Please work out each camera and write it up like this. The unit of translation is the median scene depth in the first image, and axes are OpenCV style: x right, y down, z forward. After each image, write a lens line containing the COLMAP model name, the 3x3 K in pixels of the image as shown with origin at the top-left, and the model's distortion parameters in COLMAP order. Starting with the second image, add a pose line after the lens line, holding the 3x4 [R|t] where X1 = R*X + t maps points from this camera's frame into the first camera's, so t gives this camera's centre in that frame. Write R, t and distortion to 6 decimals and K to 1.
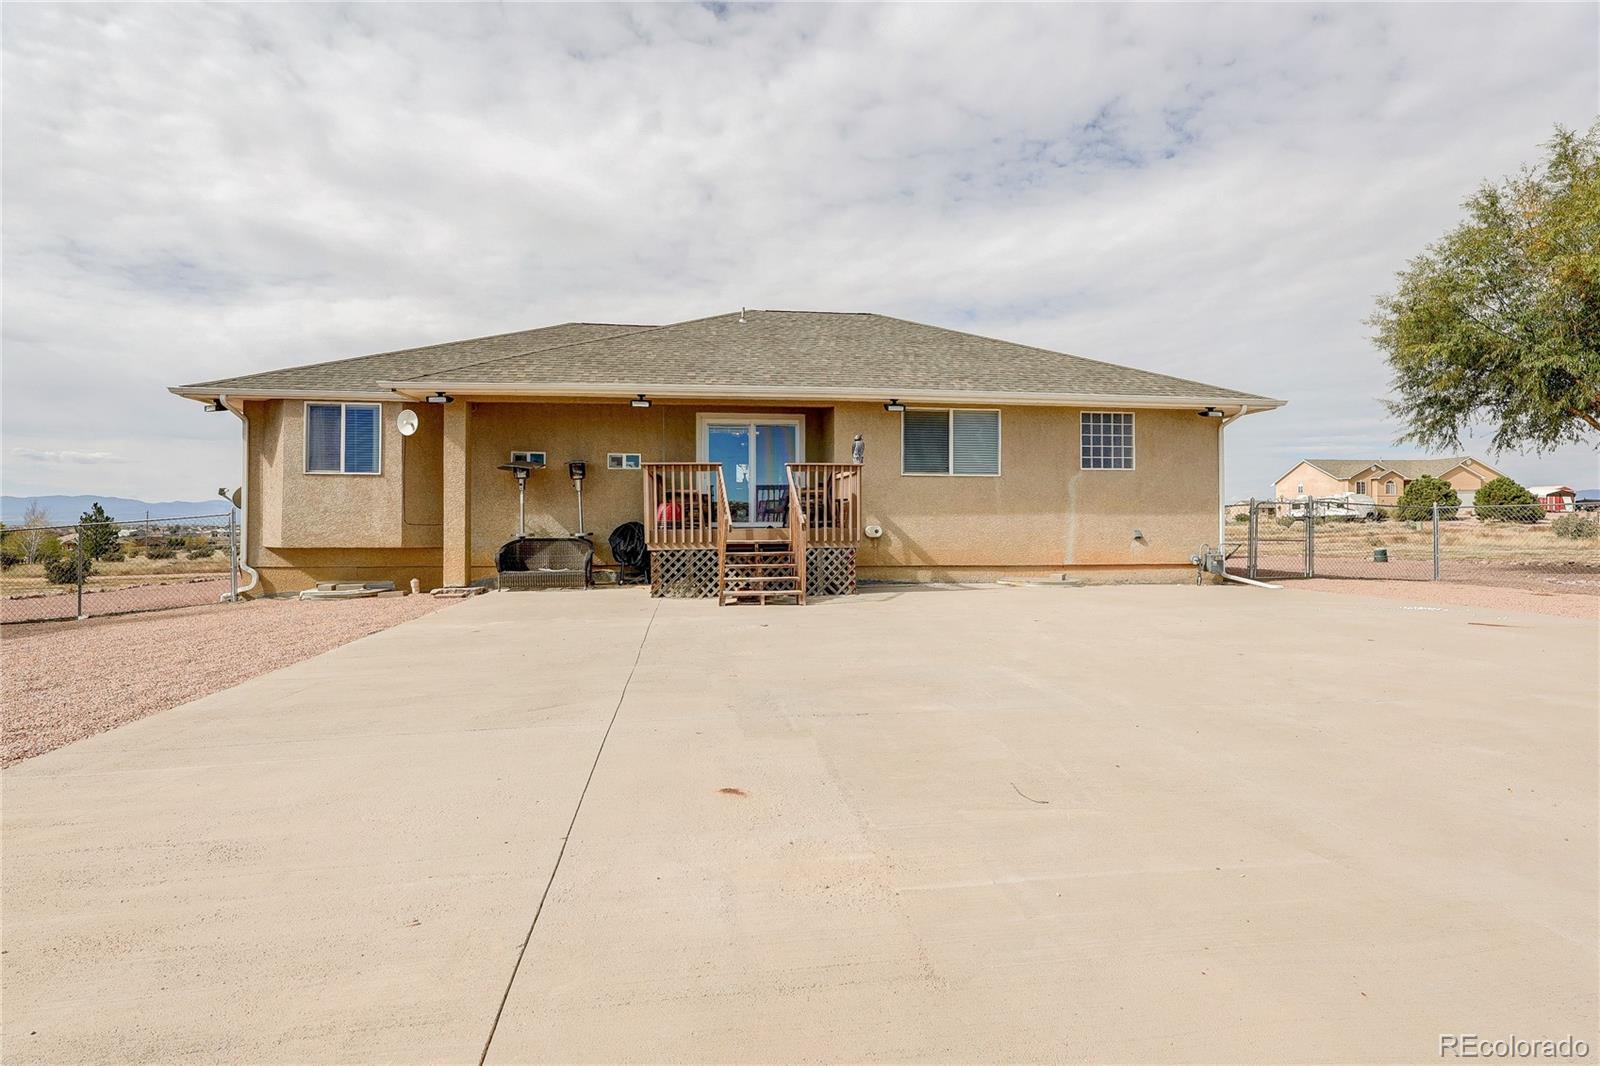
lens RADIAL K [[757.3, 0, 798.2], [0, 757.3, 517.2], [0, 0, 1]] dist [-0.001854, -0.000148]
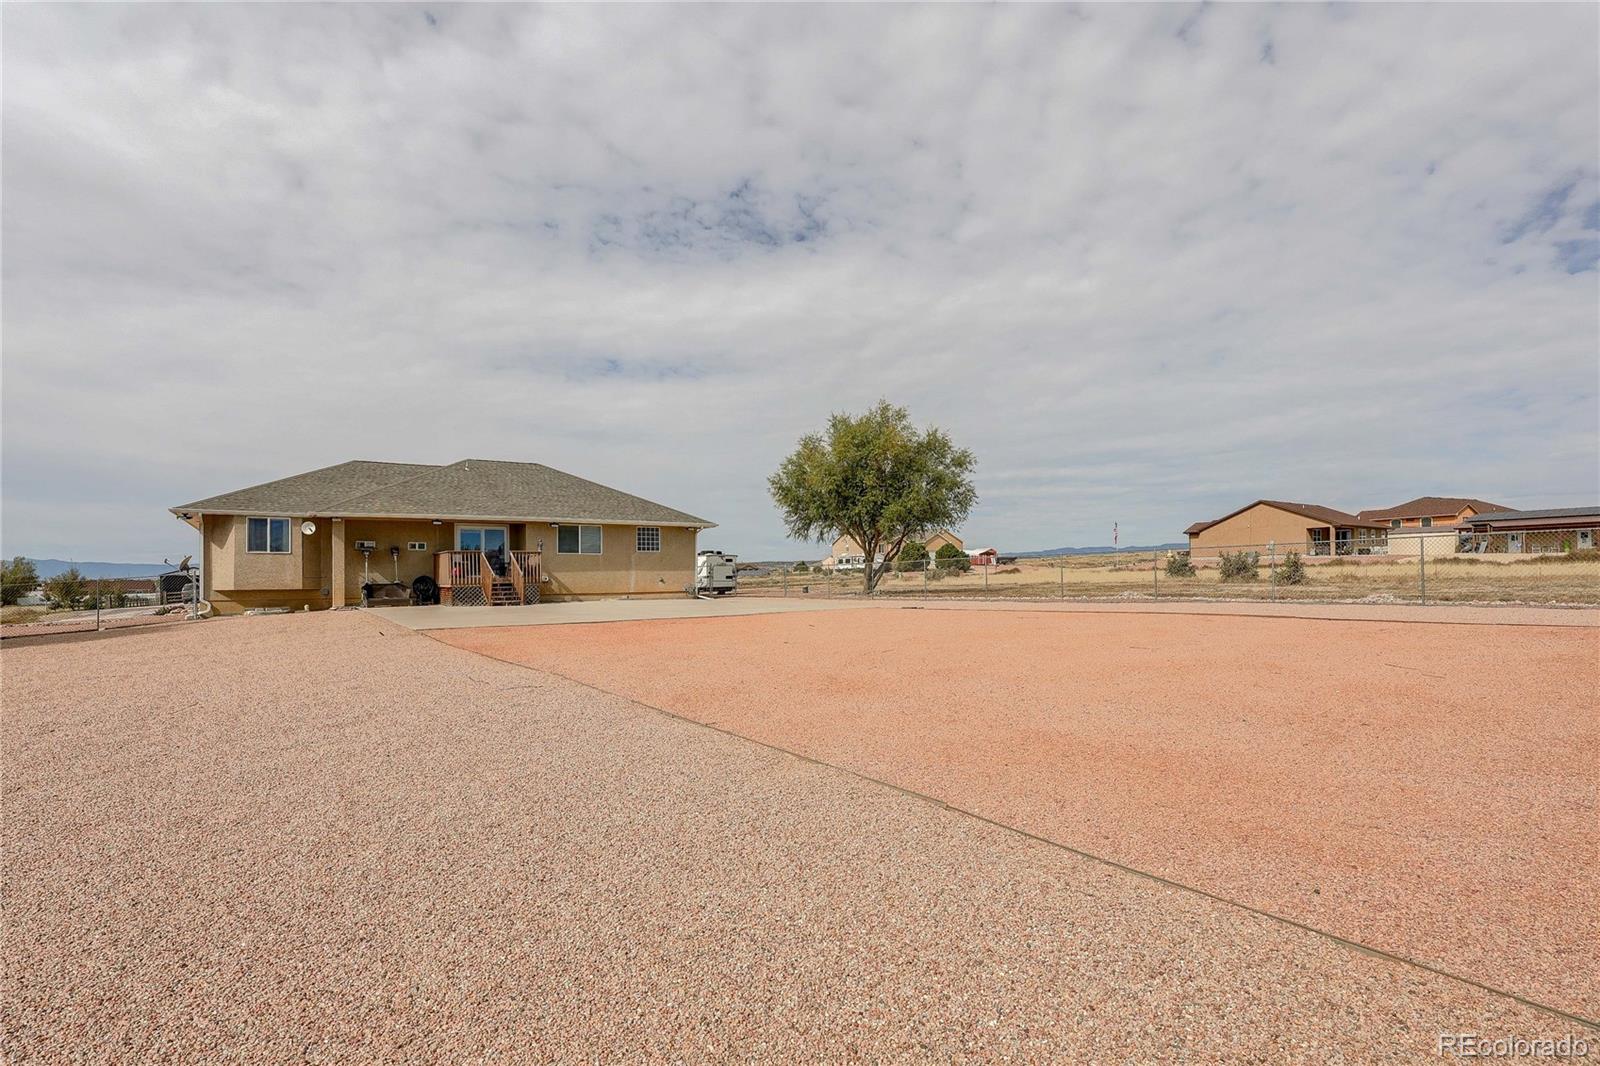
lens RADIAL K [[755.4, 0, 811.8], [0, 755.4, 568.1], [0, 0, 1]] dist [-0.001058, -0.000023]
pose [[0.888238, -0.004193, 0.459365, -0.235789], [0.005366, 0.999985, -0.001247, -0.006759], [-0.459353, 0.003572, 0.888247, -1.422981]]
